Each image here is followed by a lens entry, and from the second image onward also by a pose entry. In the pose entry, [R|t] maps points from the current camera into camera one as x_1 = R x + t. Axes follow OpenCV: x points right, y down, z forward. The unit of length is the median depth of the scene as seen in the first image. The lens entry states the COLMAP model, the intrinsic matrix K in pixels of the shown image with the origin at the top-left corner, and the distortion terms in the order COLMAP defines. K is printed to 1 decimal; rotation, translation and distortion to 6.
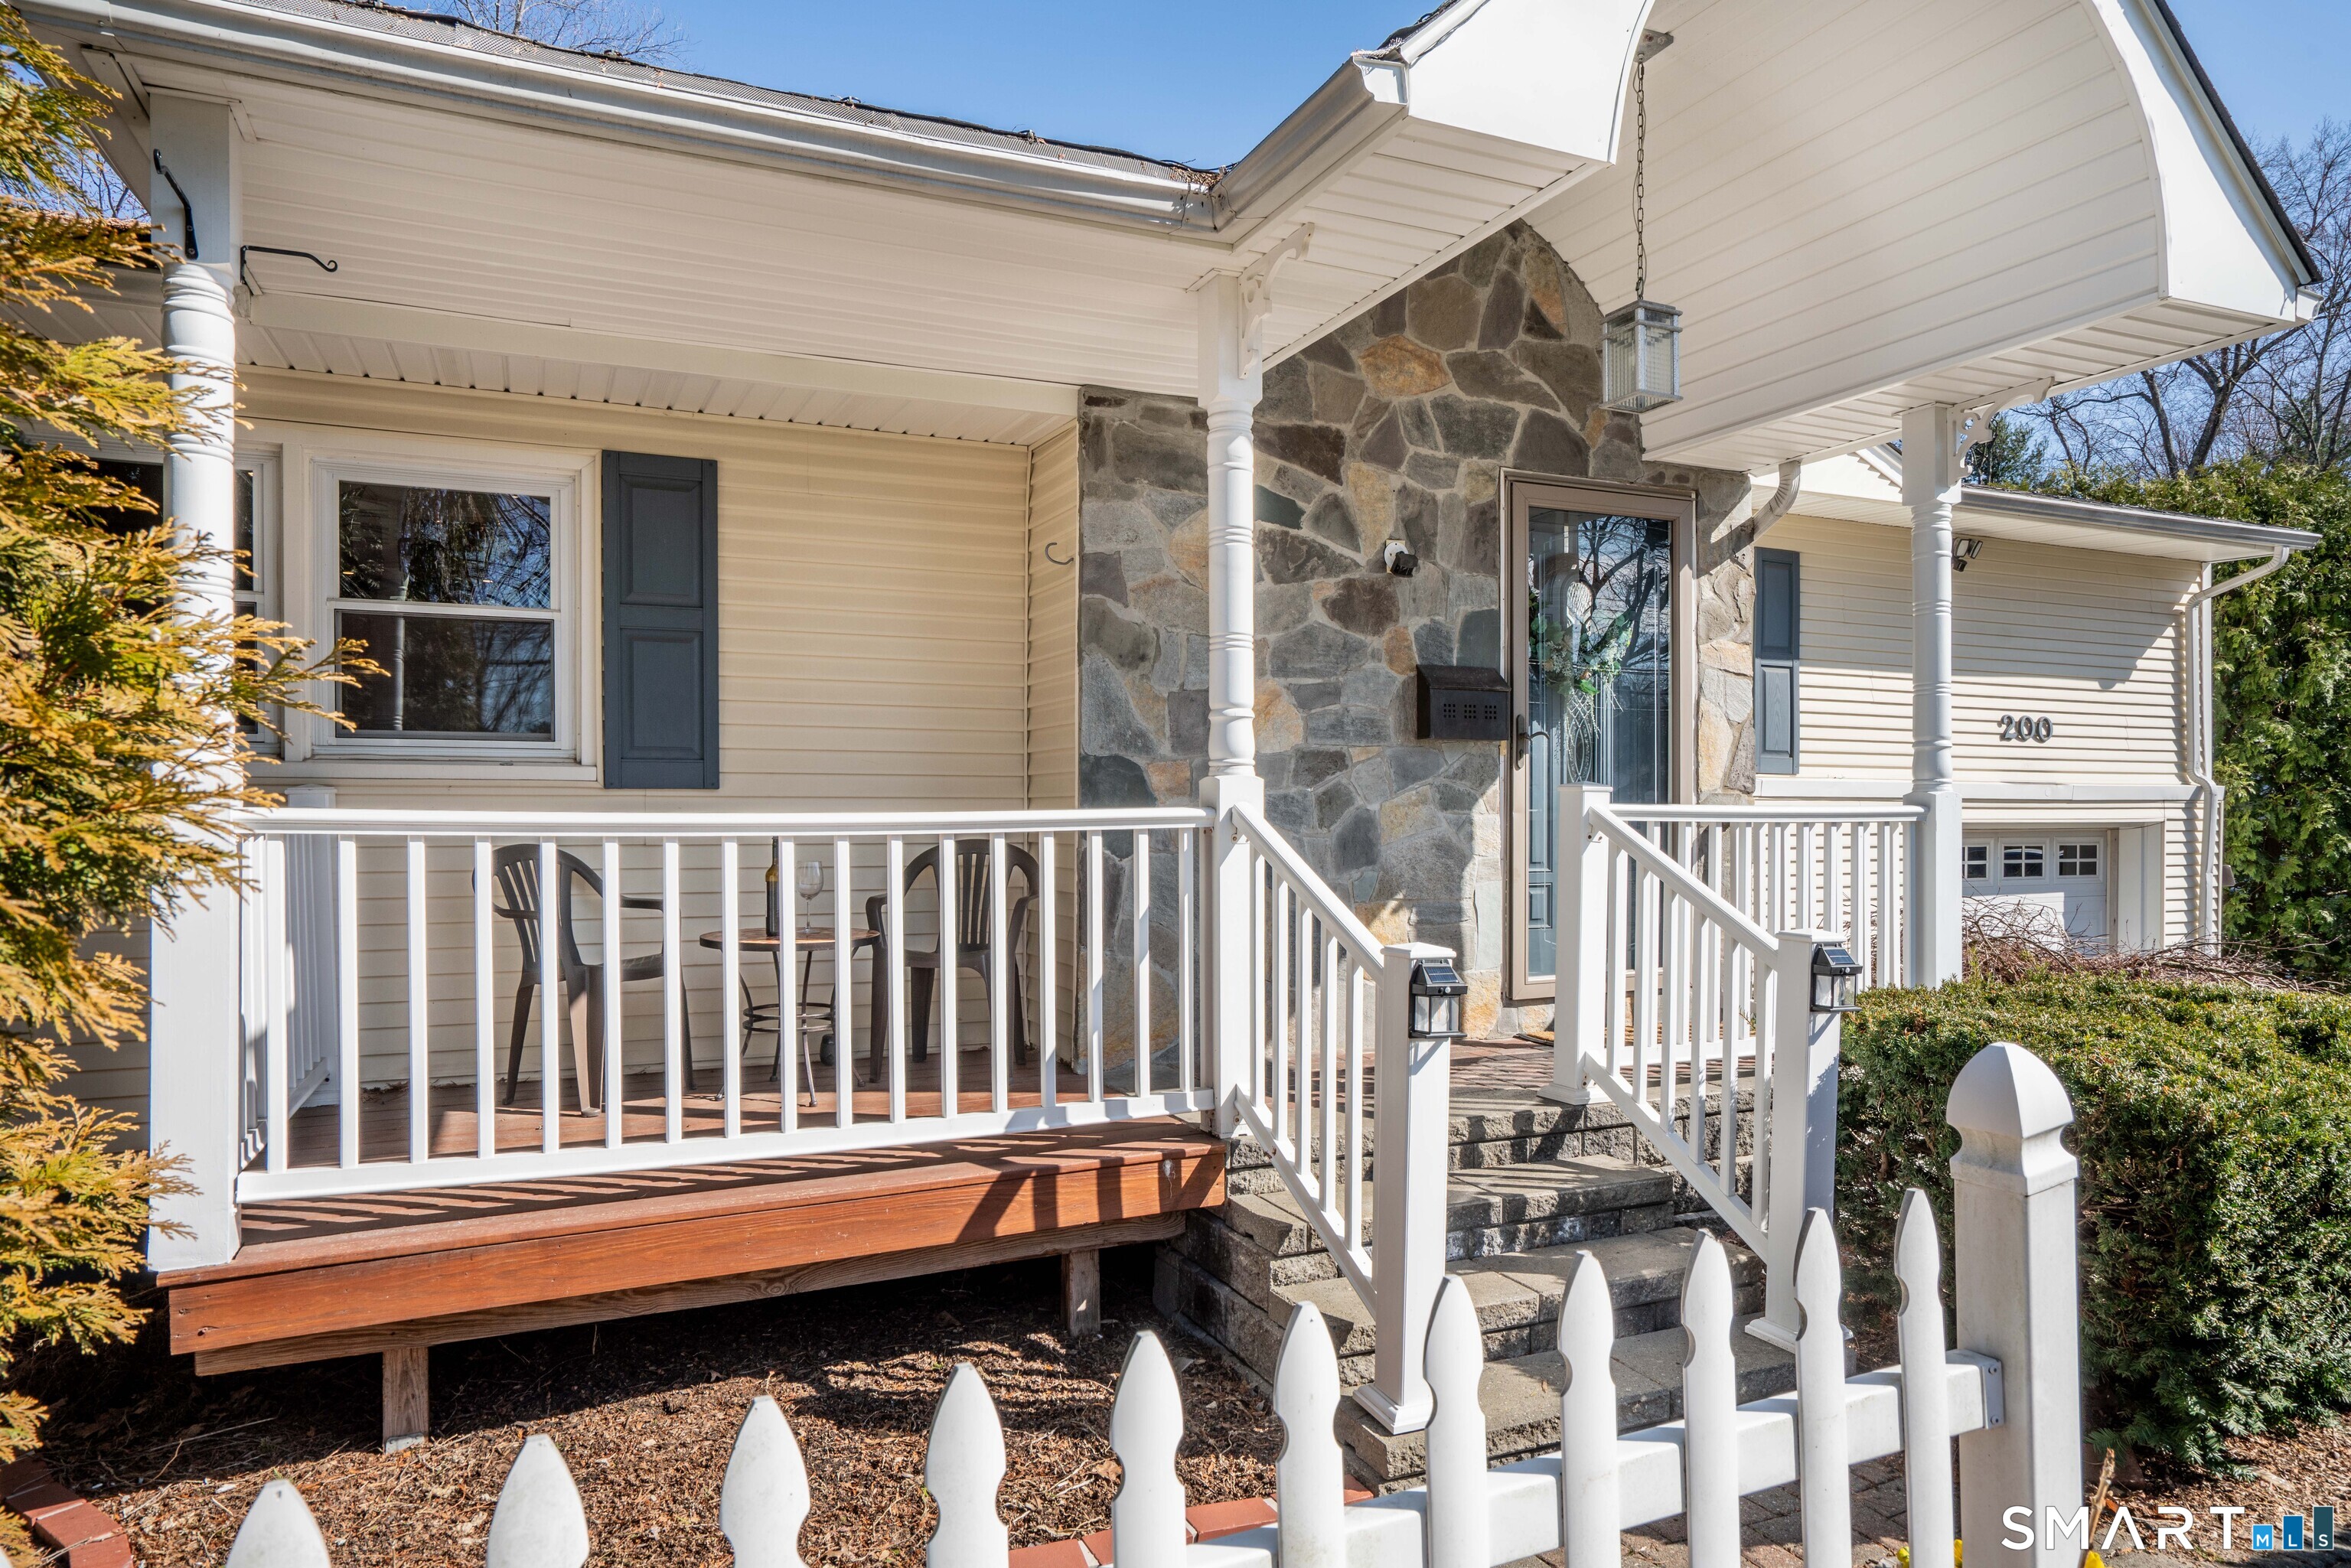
lens RADIAL K [[1418.4, 0, 1168.9], [0, 1418.4, 807.3], [0, 0, 1]] dist [-0.018552, 0.001056]
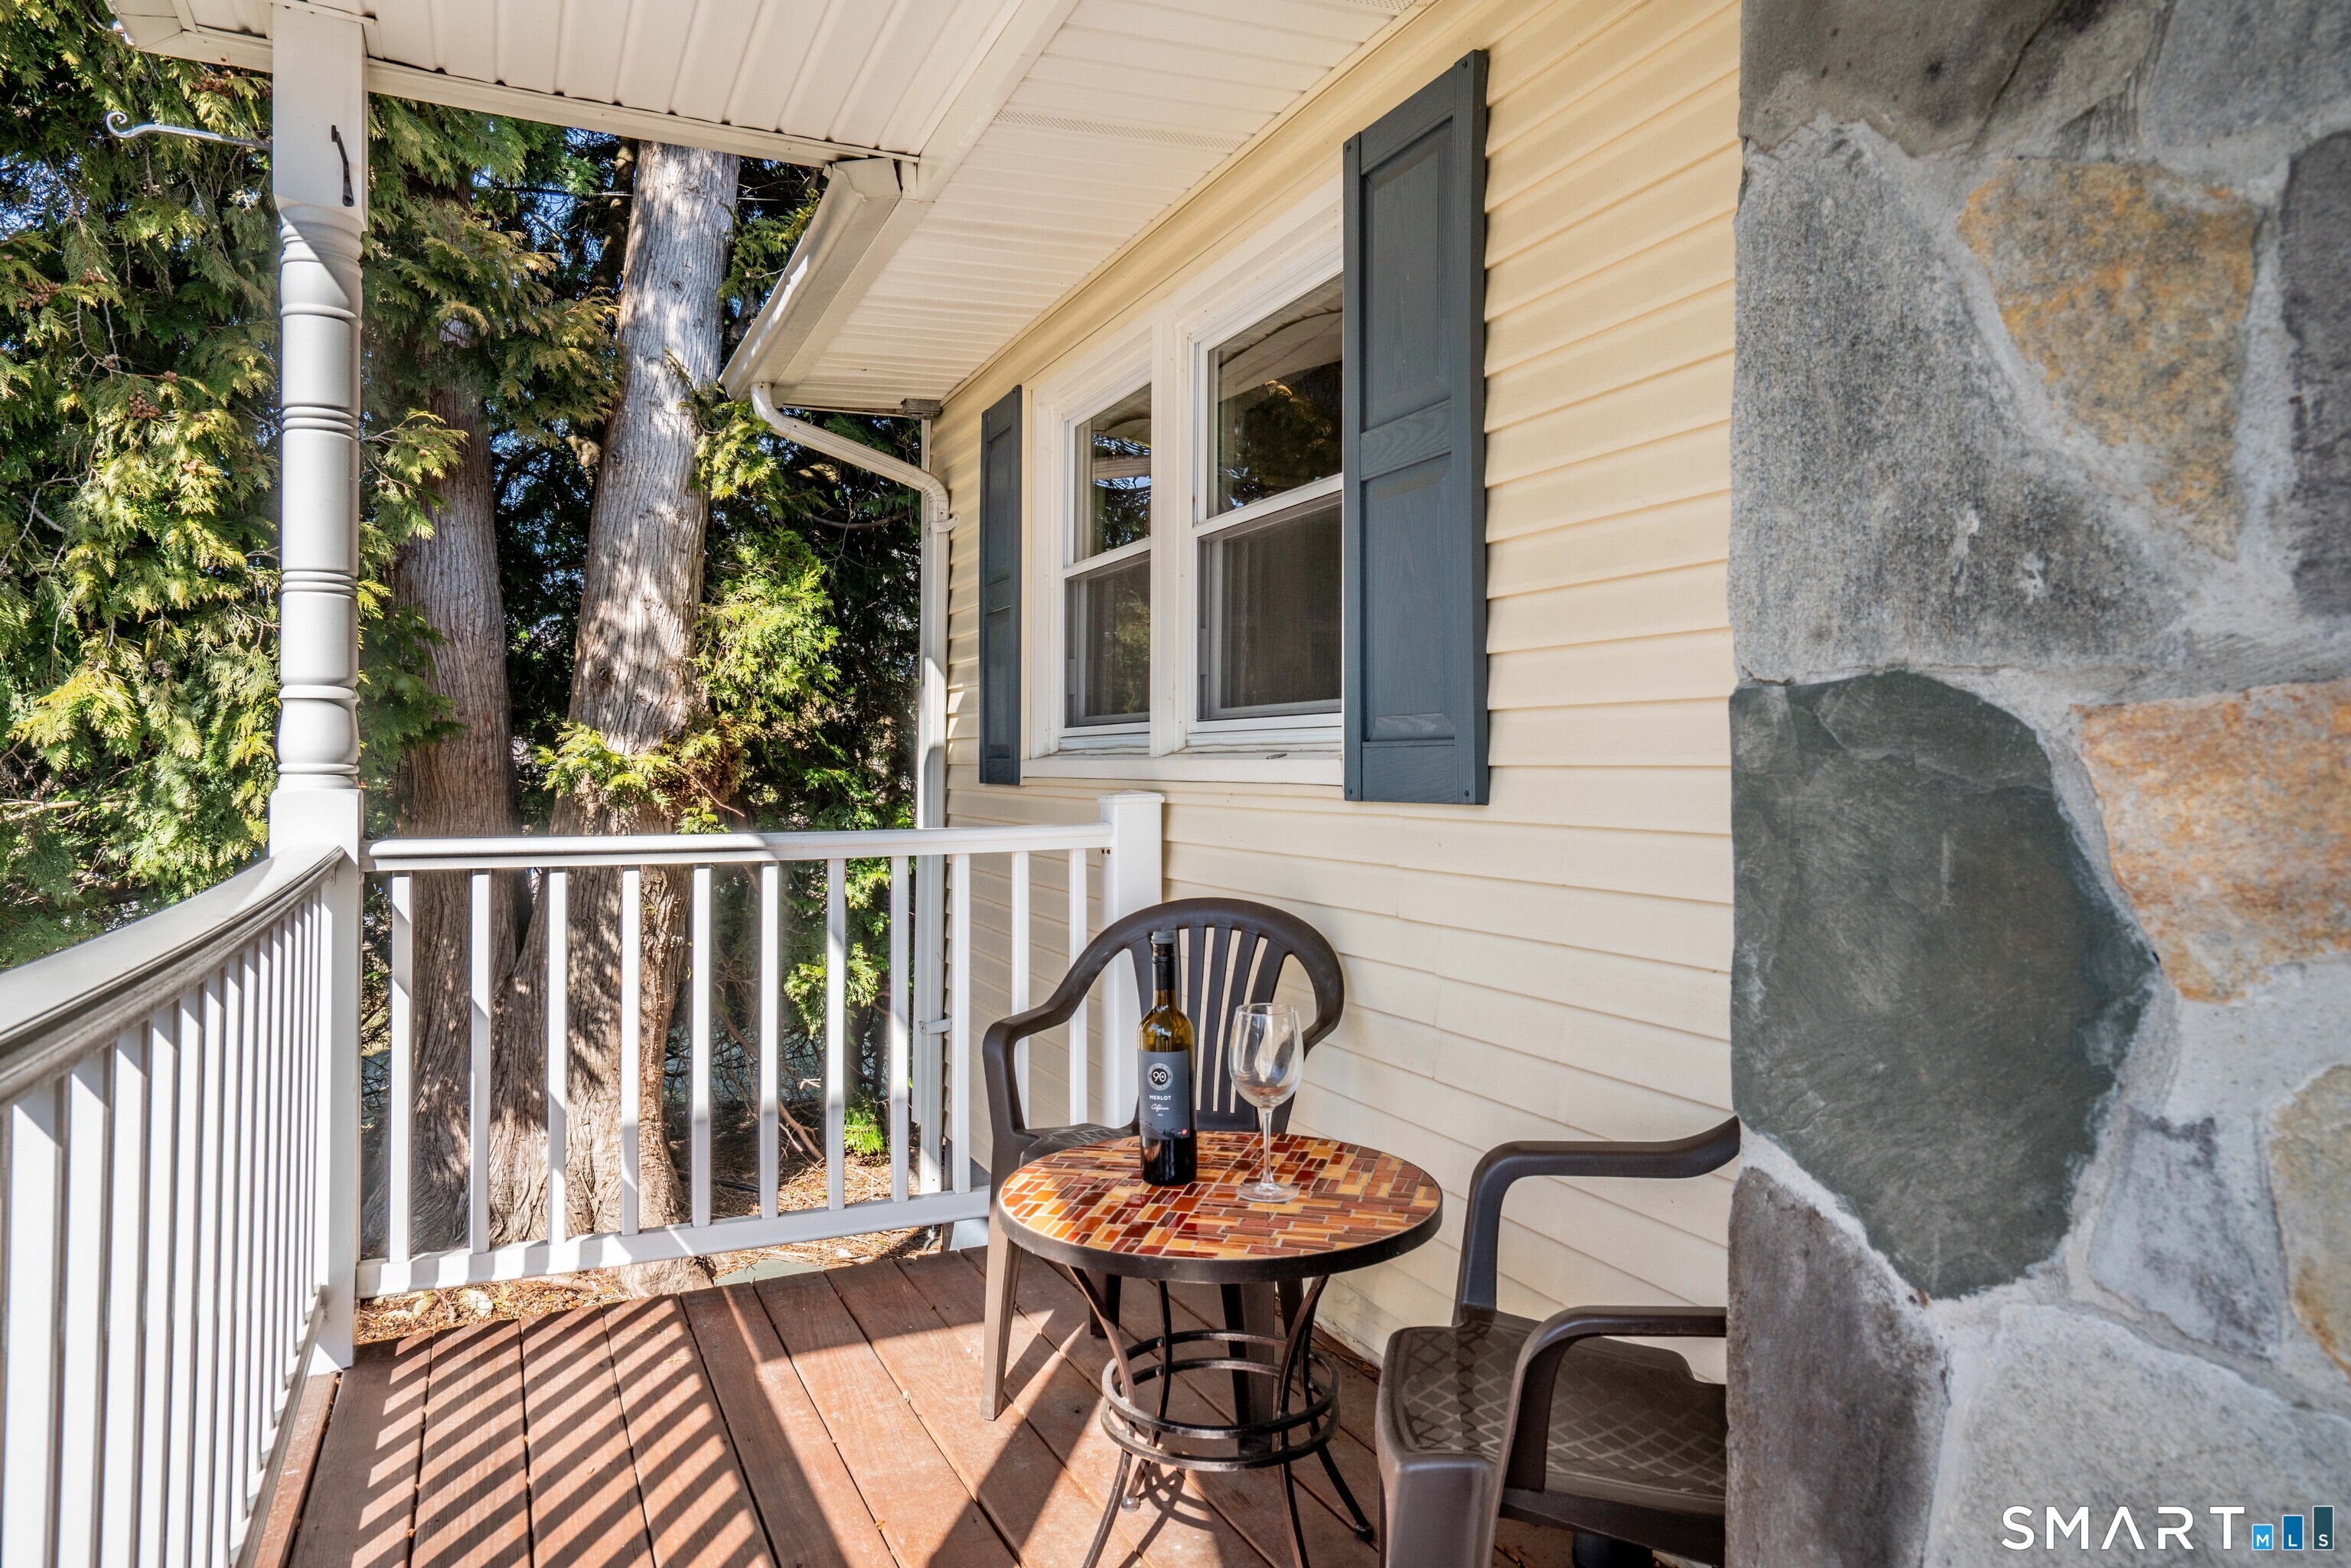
lens RADIAL K [[1482.7, 0, 1175.5], [0, 1482.7, 784.0], [0, 0, 1]] dist [0.000708, 0.000026]
pose [[0.011899, 0.011281, -0.999866, 0.086076], [-0.009294, 0.999894, 0.011171, -0.015320], [0.999886, 0.009160, 0.012003, 0.571133]]
